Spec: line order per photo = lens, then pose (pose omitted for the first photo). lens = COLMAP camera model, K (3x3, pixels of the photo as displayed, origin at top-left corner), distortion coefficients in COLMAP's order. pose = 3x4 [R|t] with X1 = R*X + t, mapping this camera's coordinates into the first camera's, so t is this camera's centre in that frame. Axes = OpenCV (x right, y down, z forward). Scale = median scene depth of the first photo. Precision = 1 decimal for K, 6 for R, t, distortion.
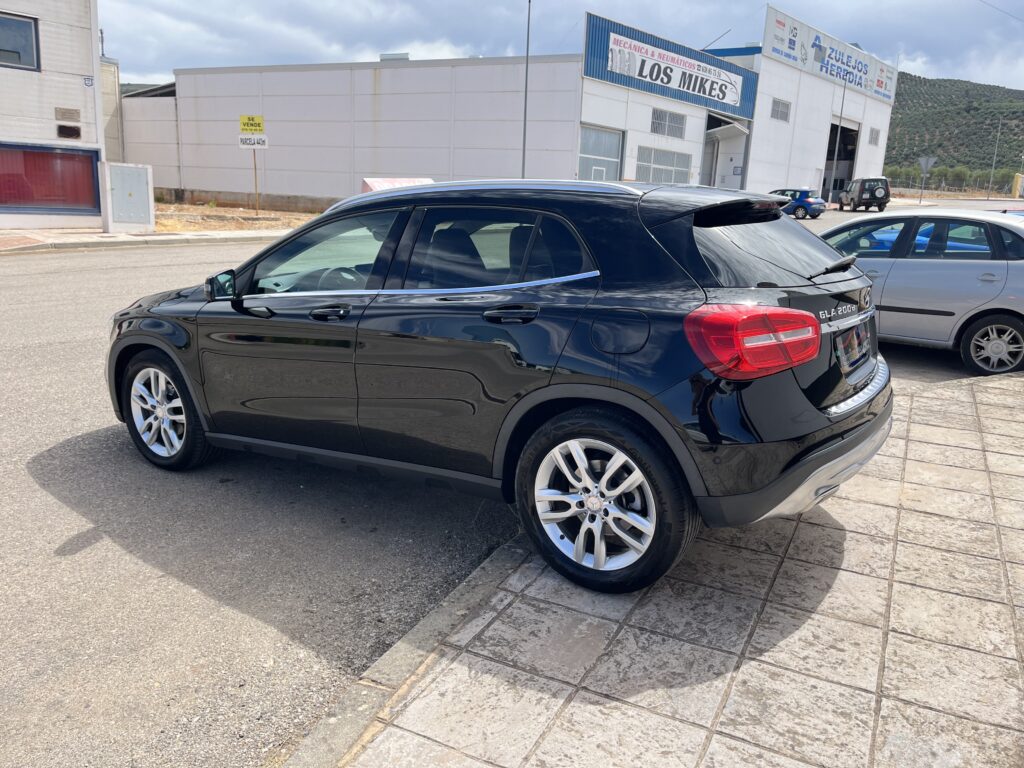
lens RADIAL K [[773.4, 0, 517.8], [0, 773.4, 391.3], [0, 0, 1]] dist [0.070345, -0.098289]
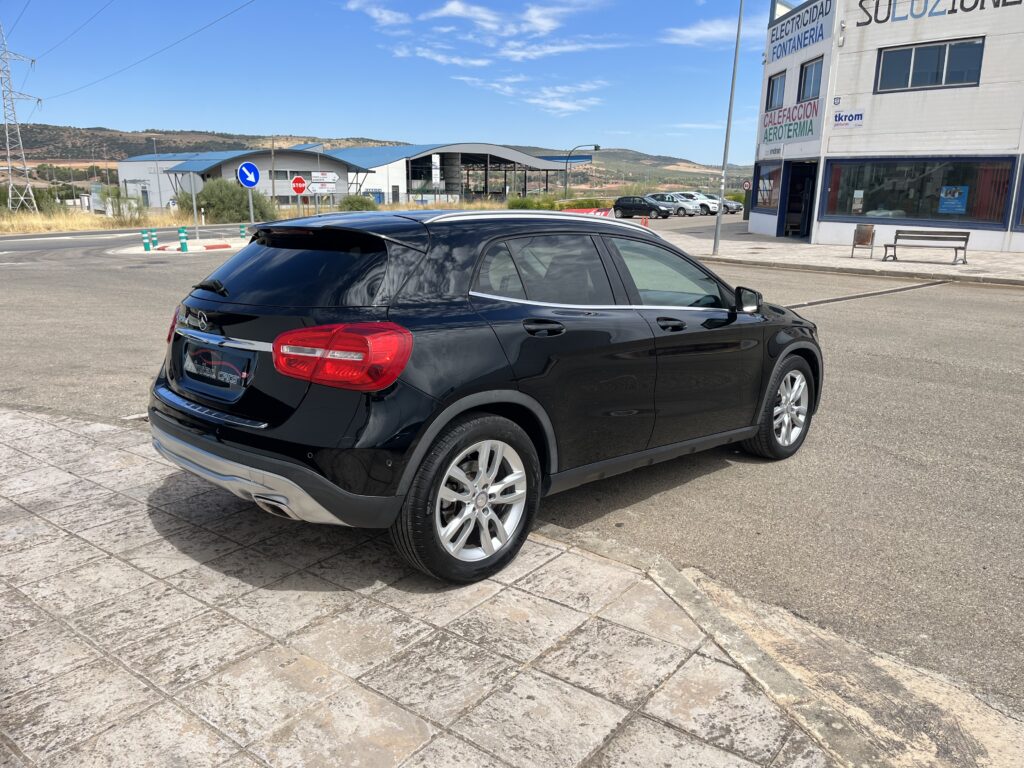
lens RADIAL K [[773.4, 0, 517.8], [0, 773.4, 391.3], [0, 0, 1]] dist [0.070345, -0.098289]
pose [[-0.181308, 0.209292, -0.960898, 0.953724], [-0.240913, 0.937867, 0.249733, -0.268408], [0.953461, 0.276772, -0.119622, 1.067622]]
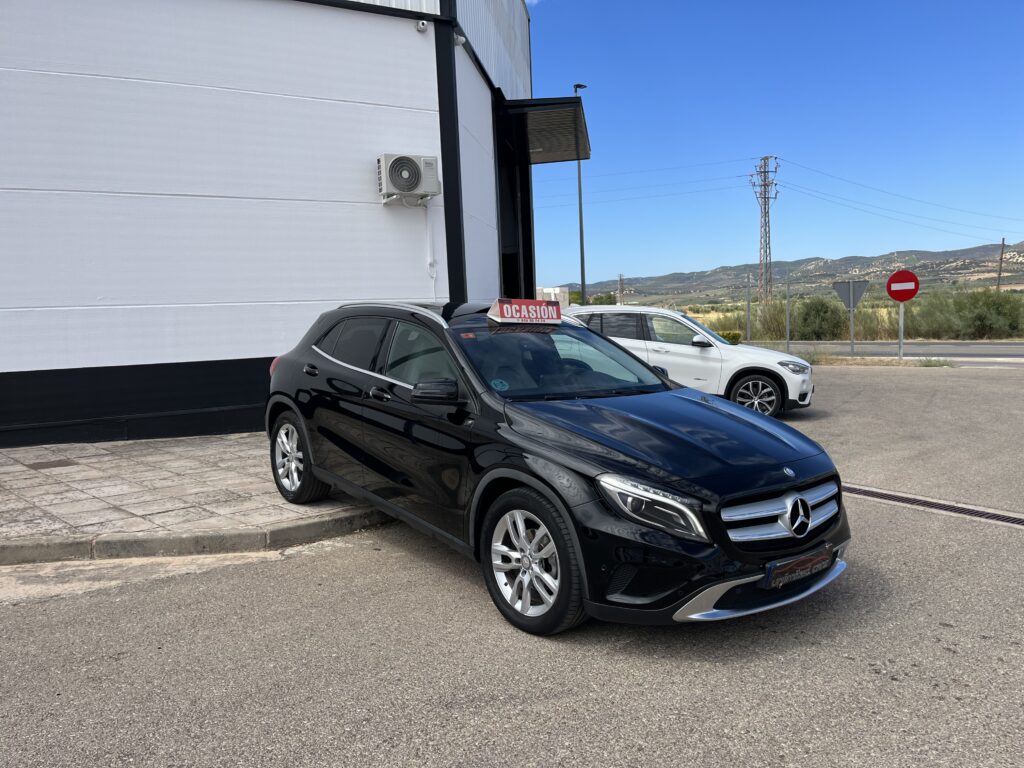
lens RADIAL K [[773.4, 0, 517.8], [0, 773.4, 391.3], [0, 0, 1]] dist [0.070345, -0.098289]
pose [[-0.958507, -0.042666, 0.281859, -0.453416], [0.057194, 0.939850, 0.336765, -0.513343], [-0.279274, 0.338912, -0.898413, 2.021252]]
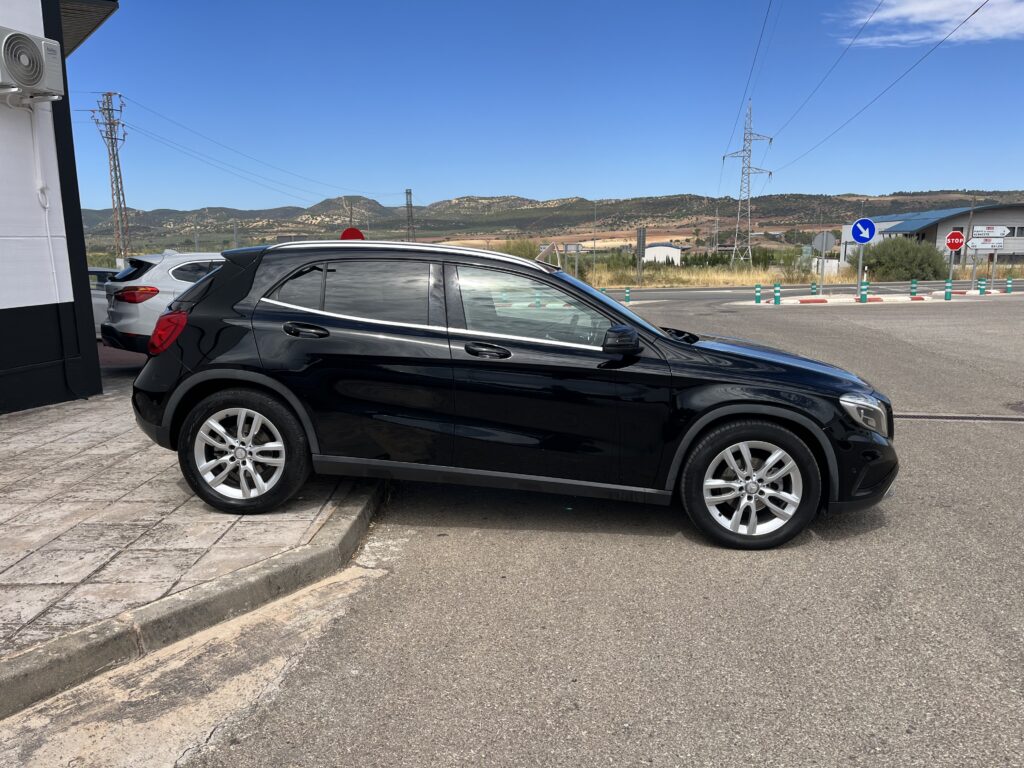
lens RADIAL K [[773.4, 0, 517.8], [0, 773.4, 391.3], [0, 0, 1]] dist [0.070345, -0.098289]
pose [[-0.866788, 0.056317, -0.495486, 0.462440], [-0.142362, 0.924308, 0.354102, -0.445781], [0.477923, 0.377470, -0.793162, 1.877197]]
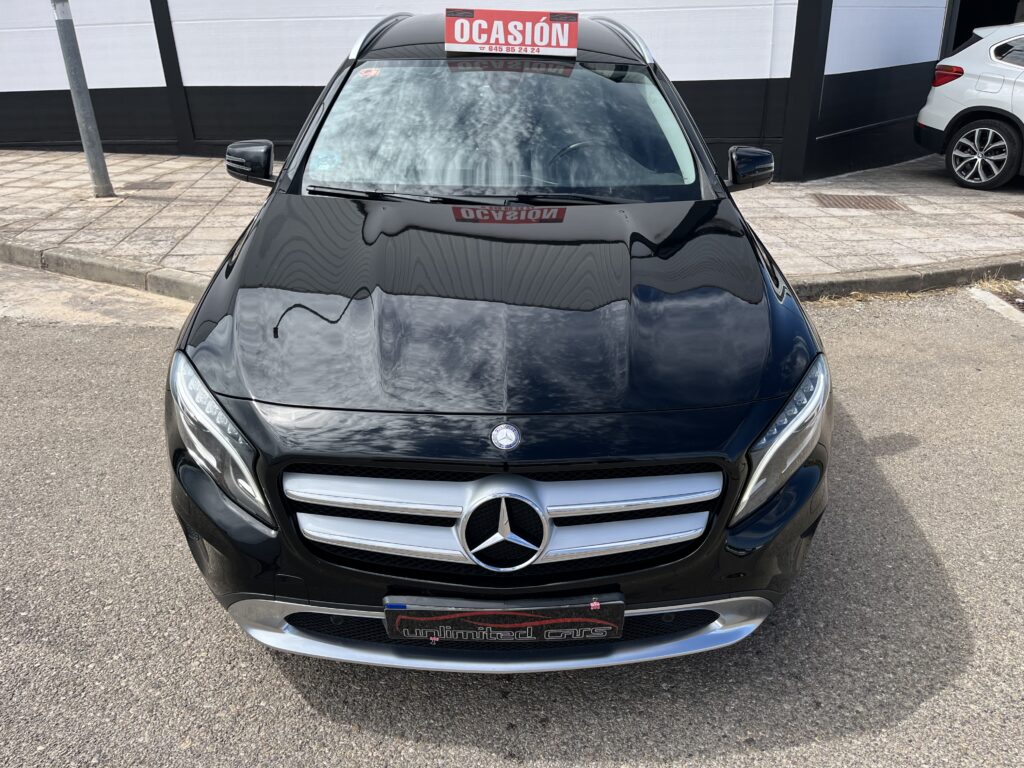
lens RADIAL K [[773.4, 0, 517.8], [0, 773.4, 391.3], [0, 0, 1]] dist [0.070345, -0.098289]
pose [[-0.576373, -0.367311, 0.729985, -0.764711], [0.185317, 0.811267, 0.554530, -0.363459], [-0.795897, 0.454895, -0.399523, 1.368241]]
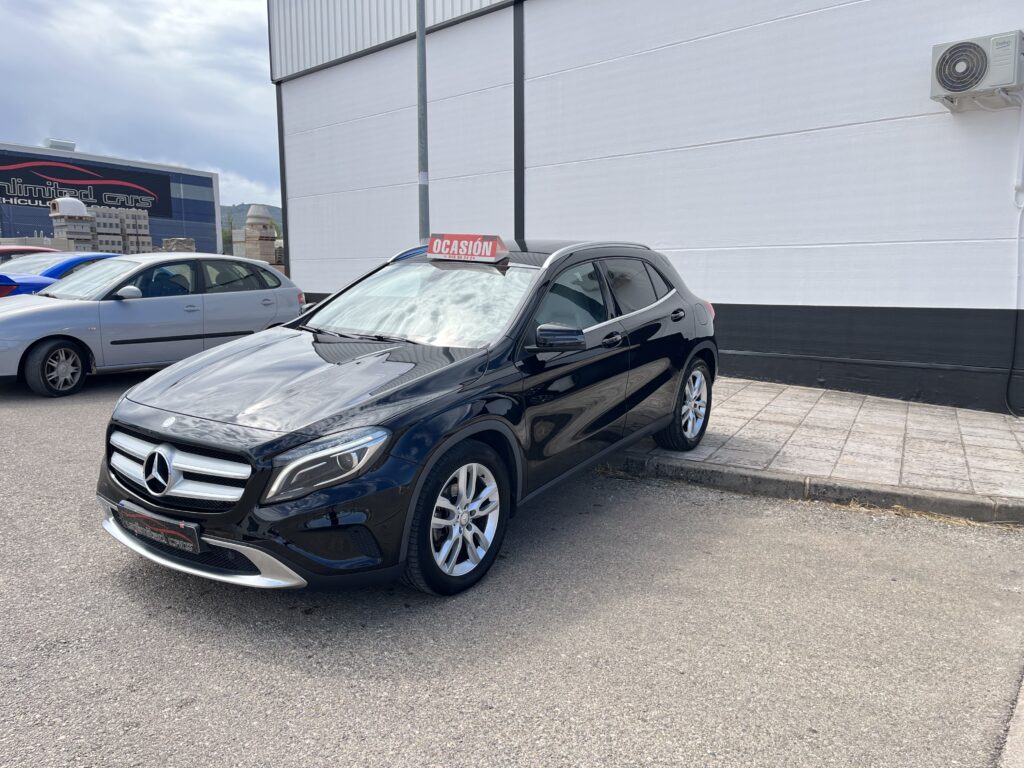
lens RADIAL K [[773.4, 0, 517.8], [0, 773.4, 391.3], [0, 0, 1]] dist [0.070345, -0.098289]
pose [[-0.004156, -0.186529, 0.982441, -1.206196], [0.228275, 0.956332, 0.182538, -0.227767], [-0.973588, 0.225026, 0.038606, 0.886054]]
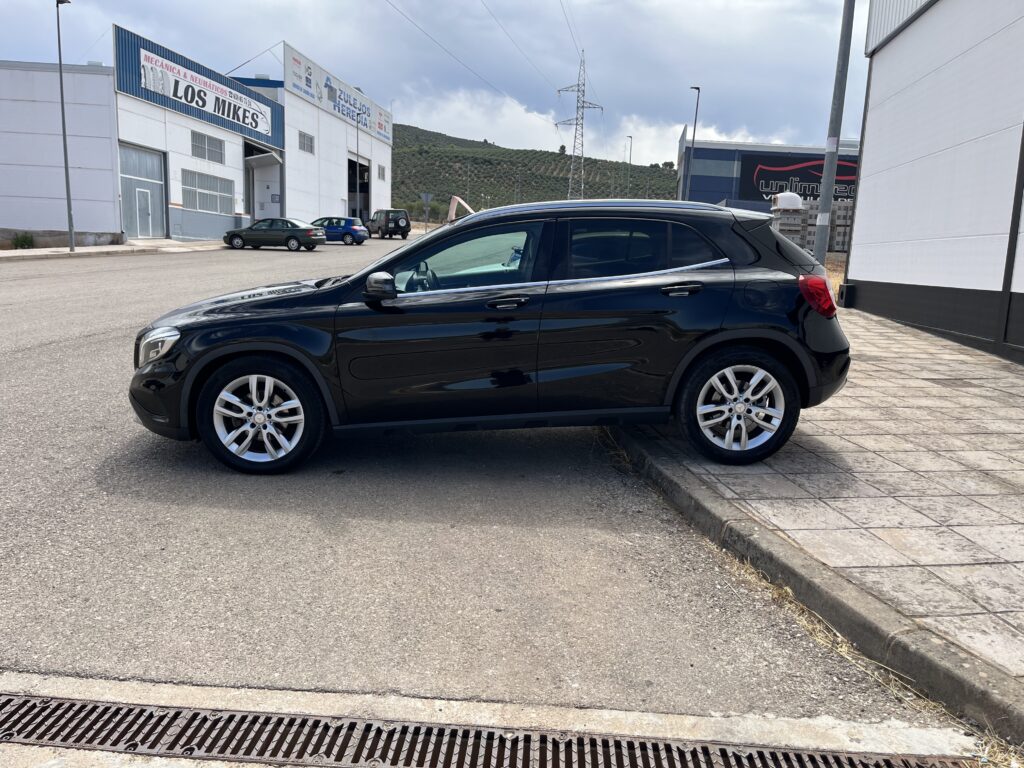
lens RADIAL K [[773.4, 0, 517.8], [0, 773.4, 391.3], [0, 0, 1]] dist [0.070345, -0.098289]
pose [[0.812636, -0.111196, 0.572064, -0.757694], [0.130925, 0.991370, 0.006716, 0.029115], [-0.567874, 0.069439, 0.820181, -0.017996]]
